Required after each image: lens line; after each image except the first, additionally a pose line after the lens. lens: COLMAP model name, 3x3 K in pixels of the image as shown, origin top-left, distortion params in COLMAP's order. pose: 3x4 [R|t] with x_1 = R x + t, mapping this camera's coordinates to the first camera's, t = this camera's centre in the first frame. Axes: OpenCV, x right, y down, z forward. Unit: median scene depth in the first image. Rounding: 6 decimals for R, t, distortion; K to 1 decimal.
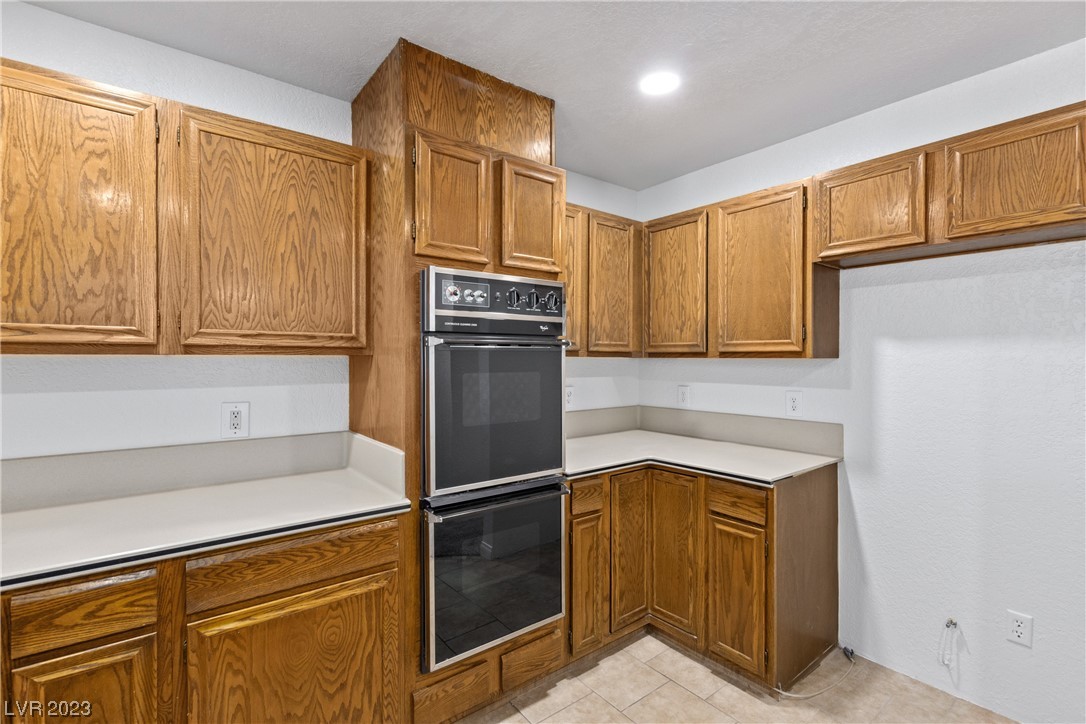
lens RADIAL K [[500.1, 0, 543.4], [0, 500.1, 361.2], [0, 0, 1]] dist [-0.017676, -0.000311]
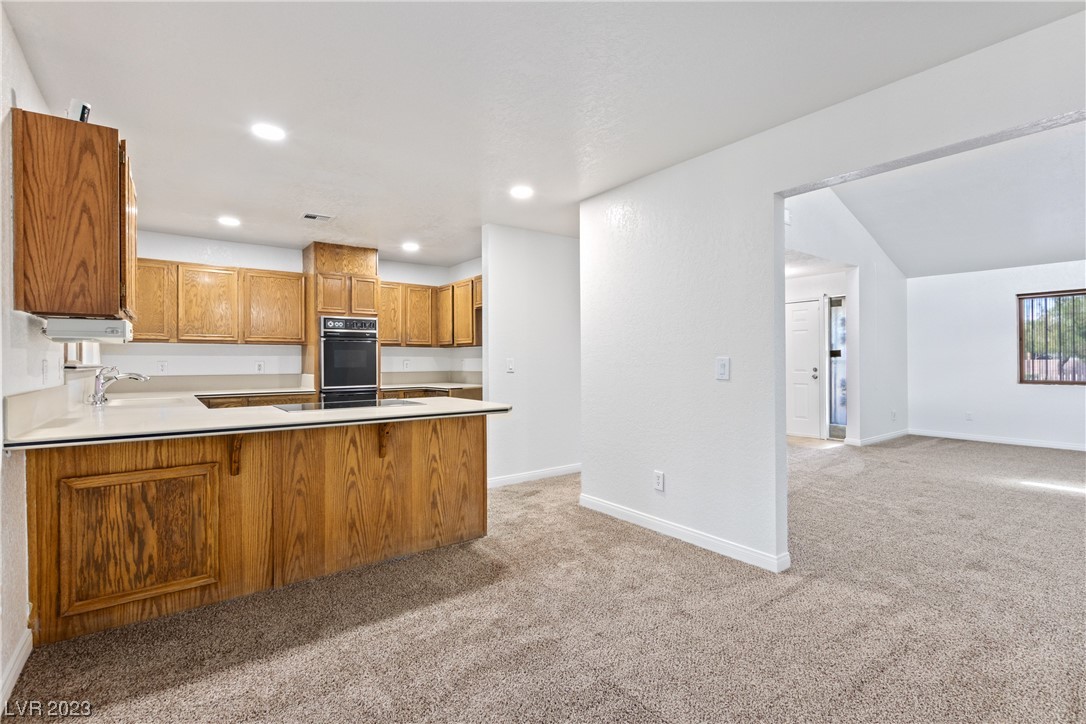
lens RADIAL K [[500.1, 0, 541.5], [0, 500.1, 357.3], [0, 0, 1]] dist [-0.017676, -0.000311]
pose [[0.999965, -0.007994, 0.002397, 1.041293], [0.008028, 0.999867, -0.014186, 0.117127], [-0.002283, 0.014205, 0.999896, -1.947256]]
